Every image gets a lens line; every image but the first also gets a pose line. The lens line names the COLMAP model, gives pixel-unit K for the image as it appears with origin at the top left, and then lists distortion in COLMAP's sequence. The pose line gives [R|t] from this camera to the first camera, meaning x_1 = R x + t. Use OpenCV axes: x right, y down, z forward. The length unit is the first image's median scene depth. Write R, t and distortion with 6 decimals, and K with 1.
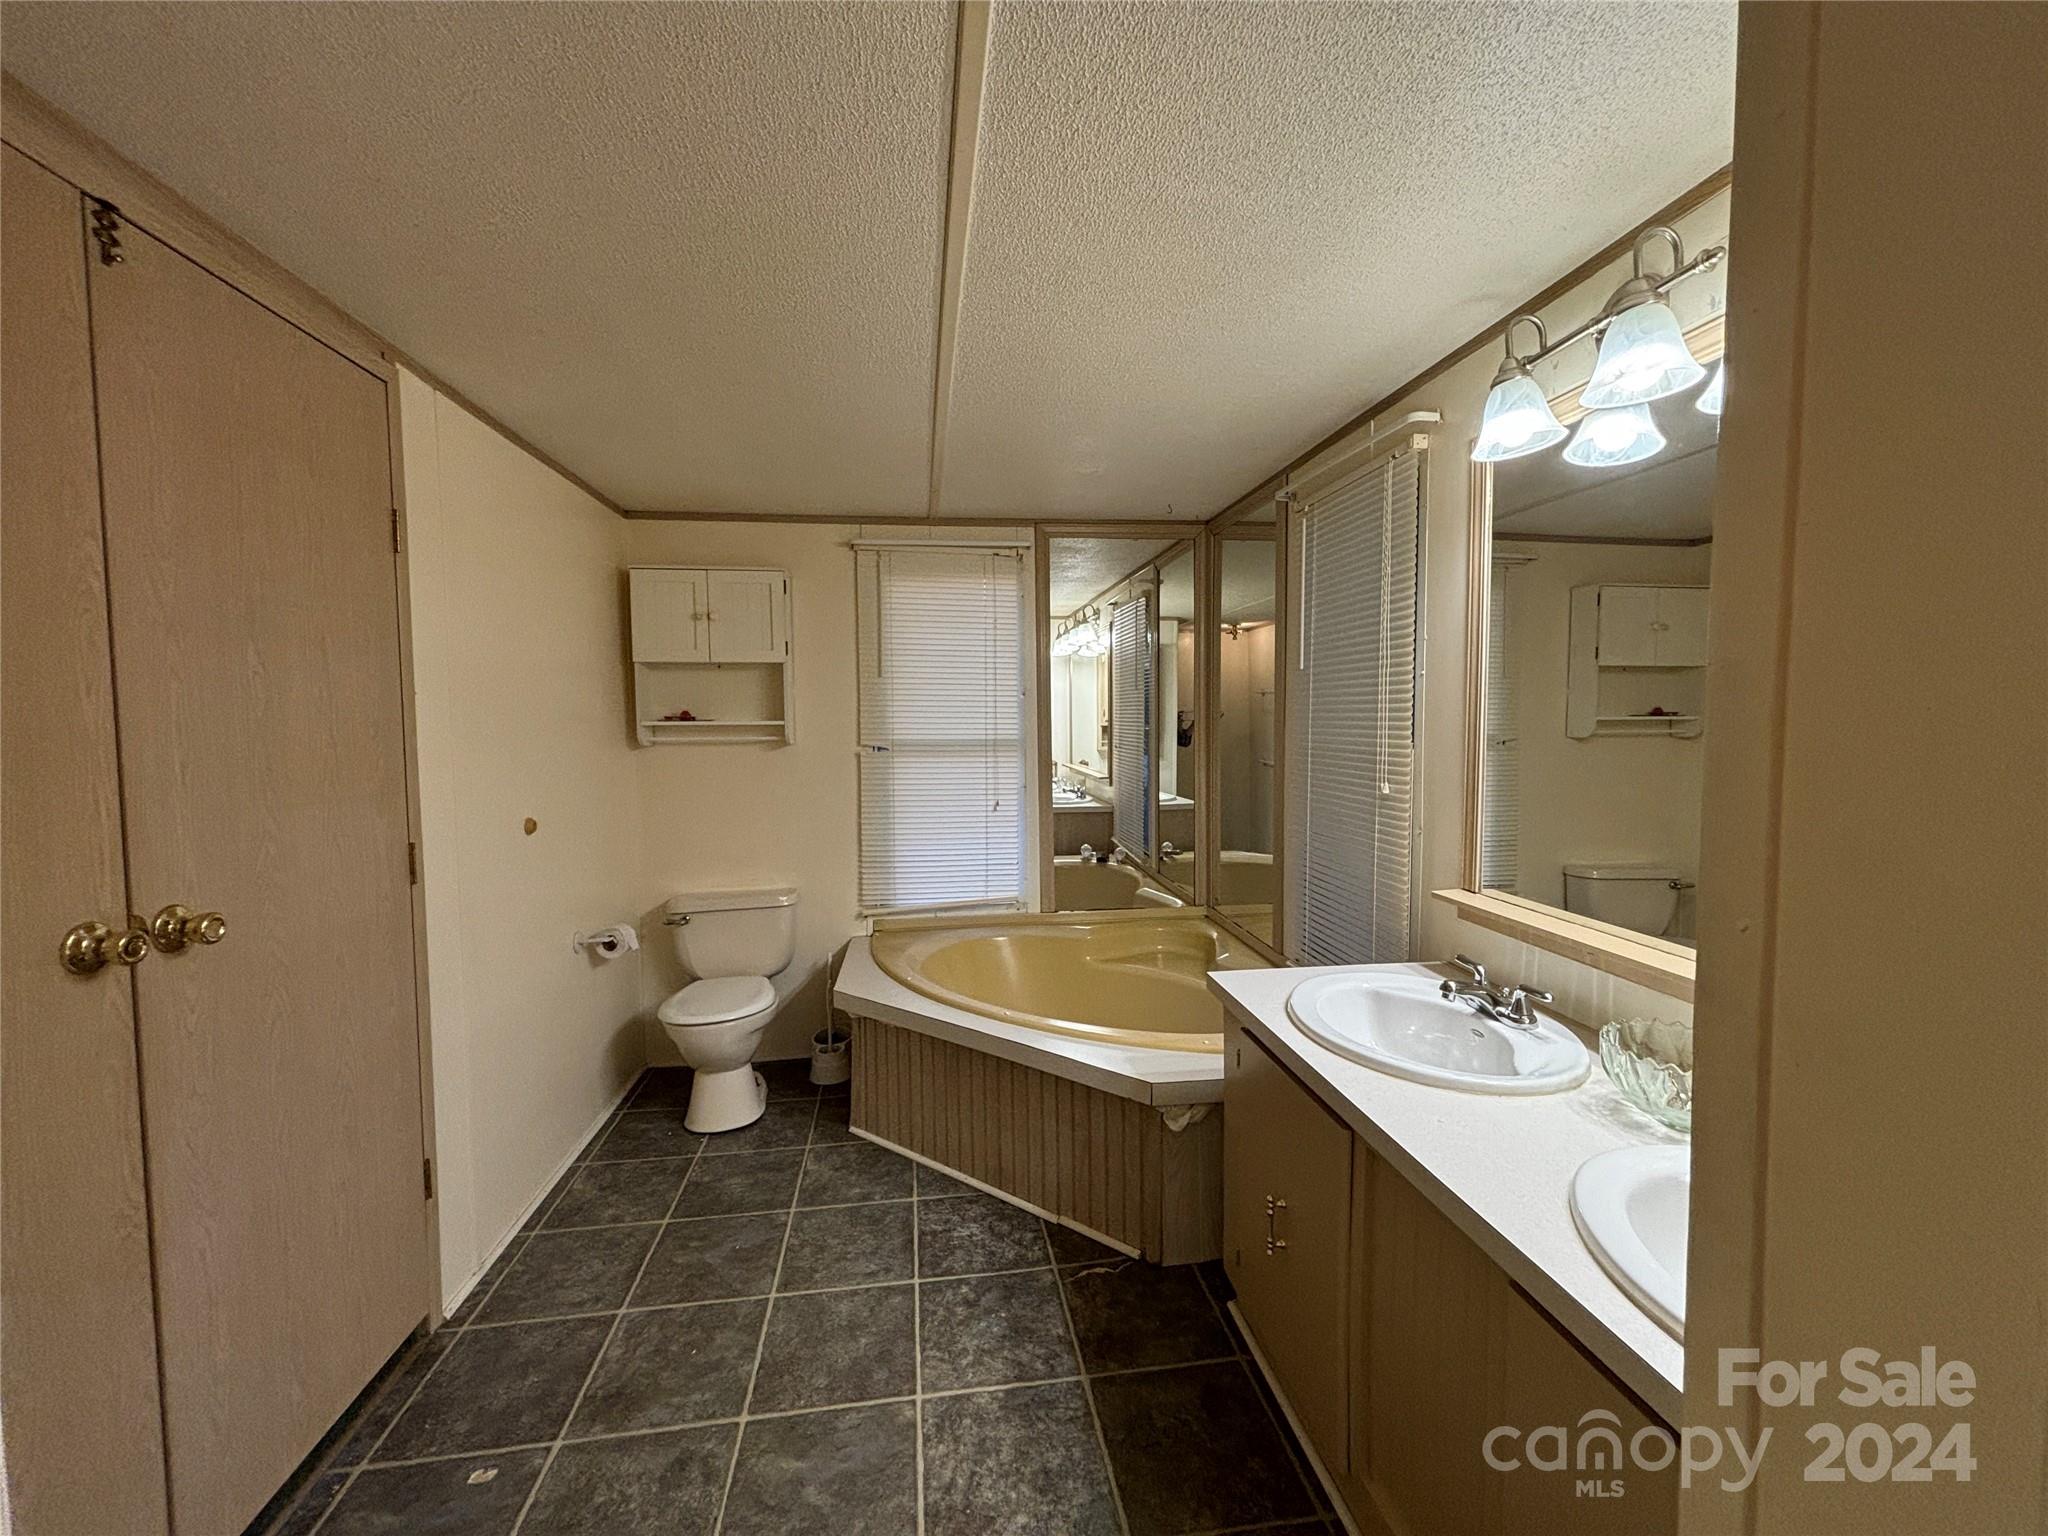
lens RADIAL K [[836.9, 0, 1025.6], [0, 836.9, 761.2], [0, 0, 1]] dist [0.001257, -0.000010]
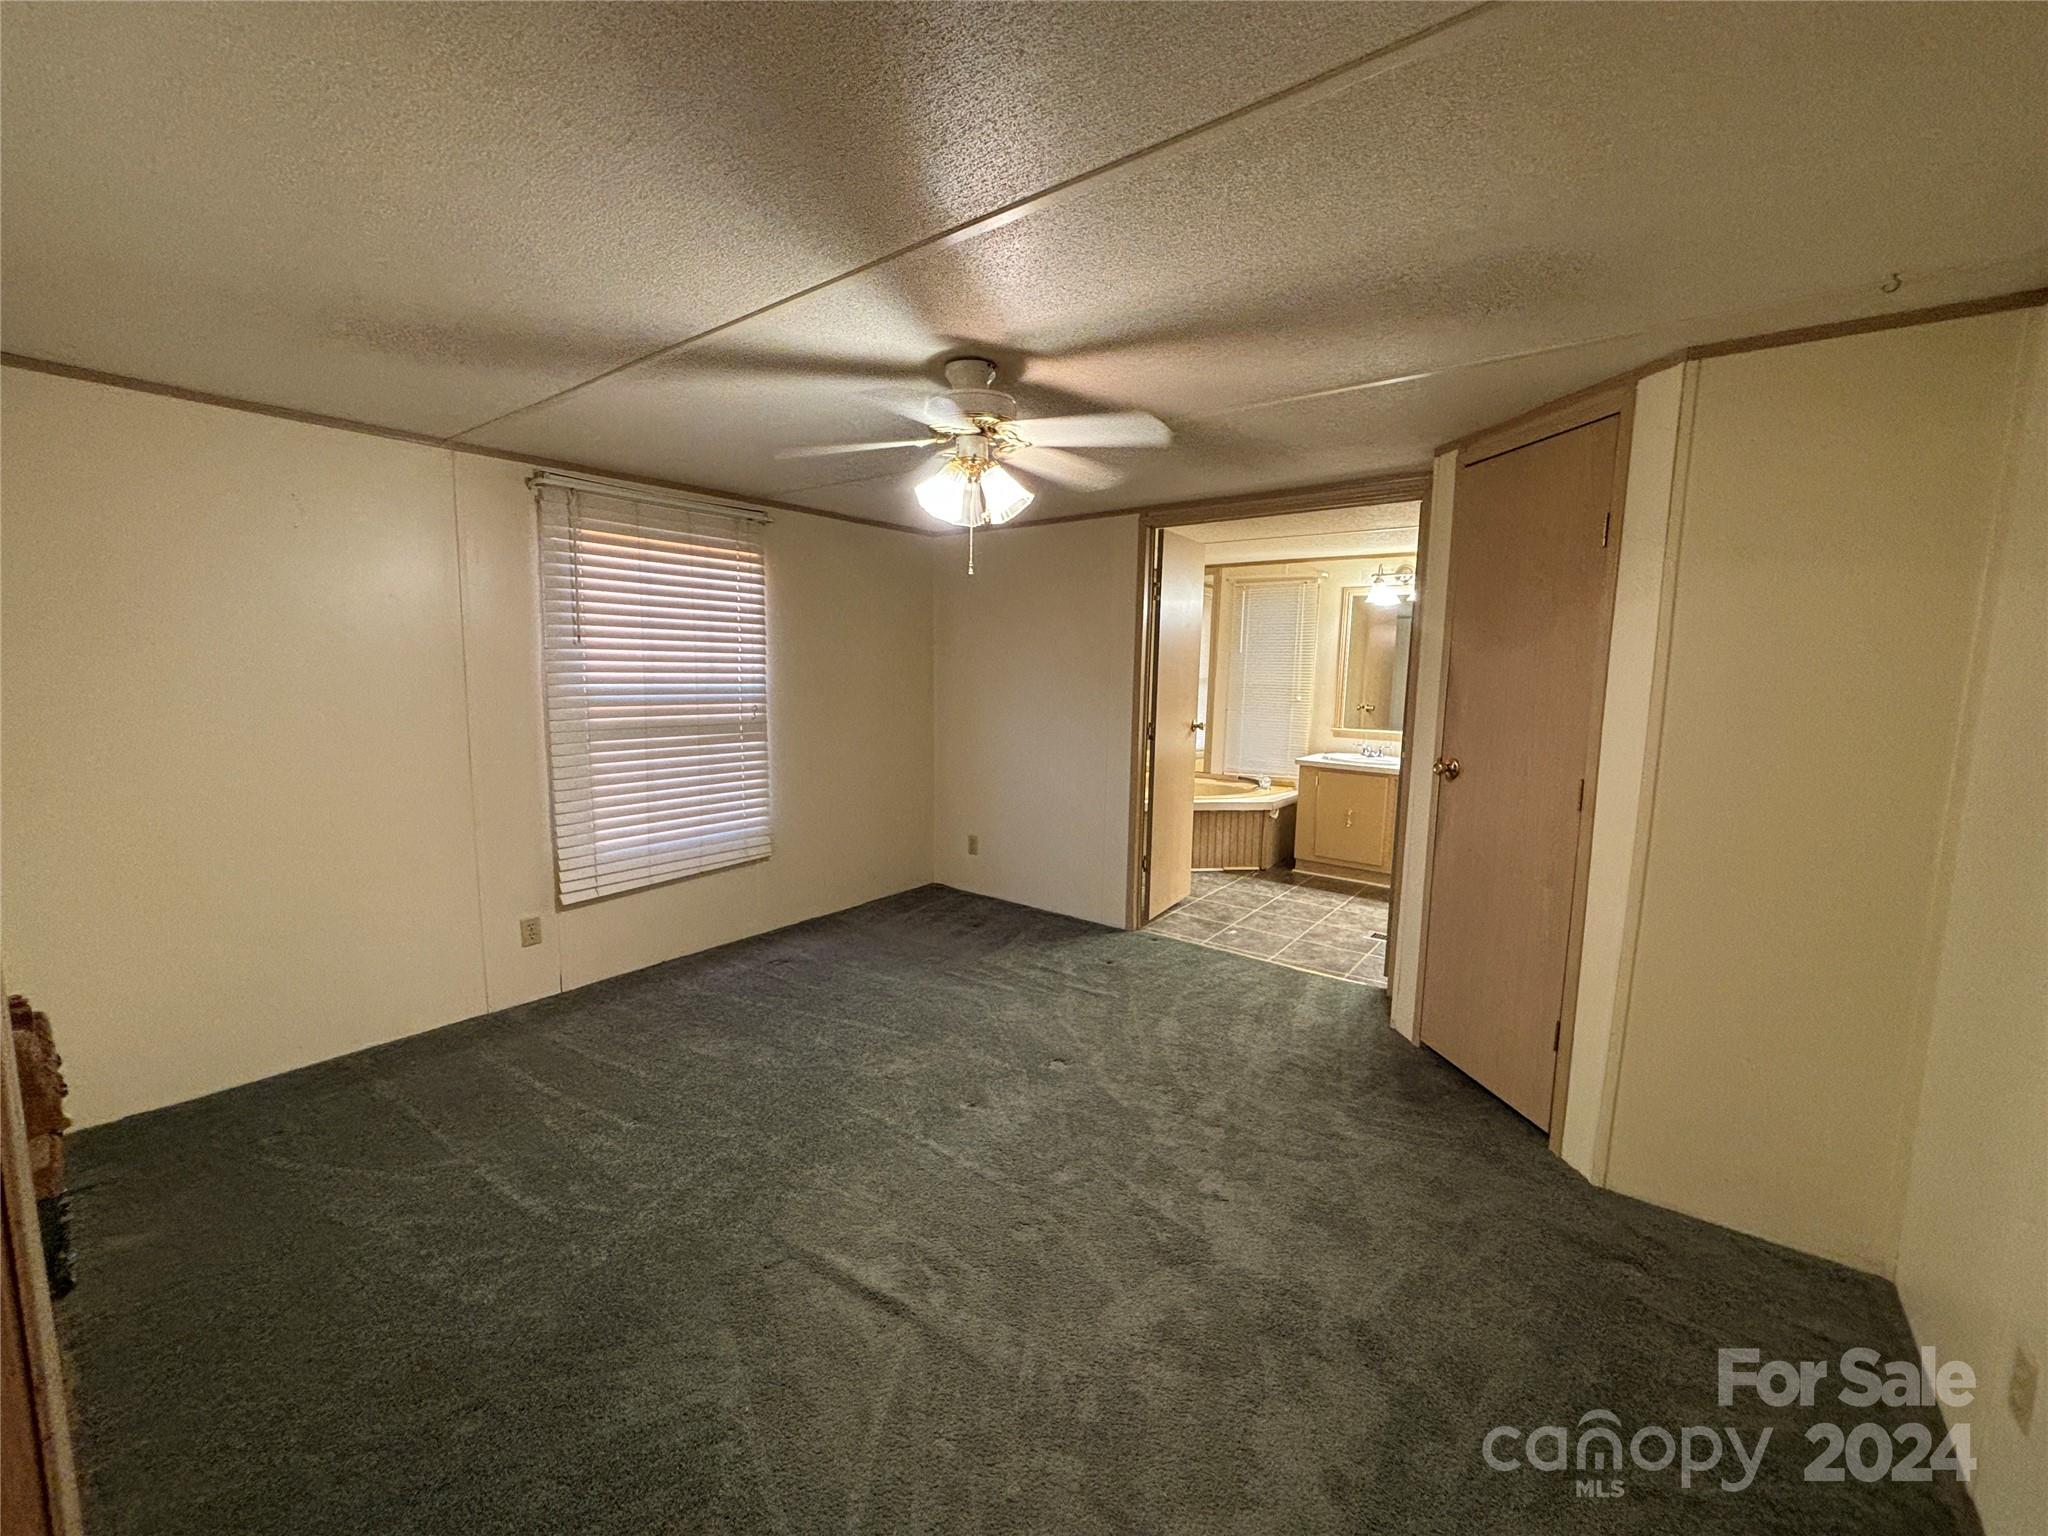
lens RADIAL K [[820.1, 0, 1010.3], [0, 820.1, 763.5], [0, 0, 1]] dist [-0.004632, 0.000302]
pose [[0.728640, -0.077325, 0.680518, -2.810030], [0.030564, 0.996288, 0.080480, 0.015246], [-0.684214, -0.037842, 0.728298, -0.471085]]
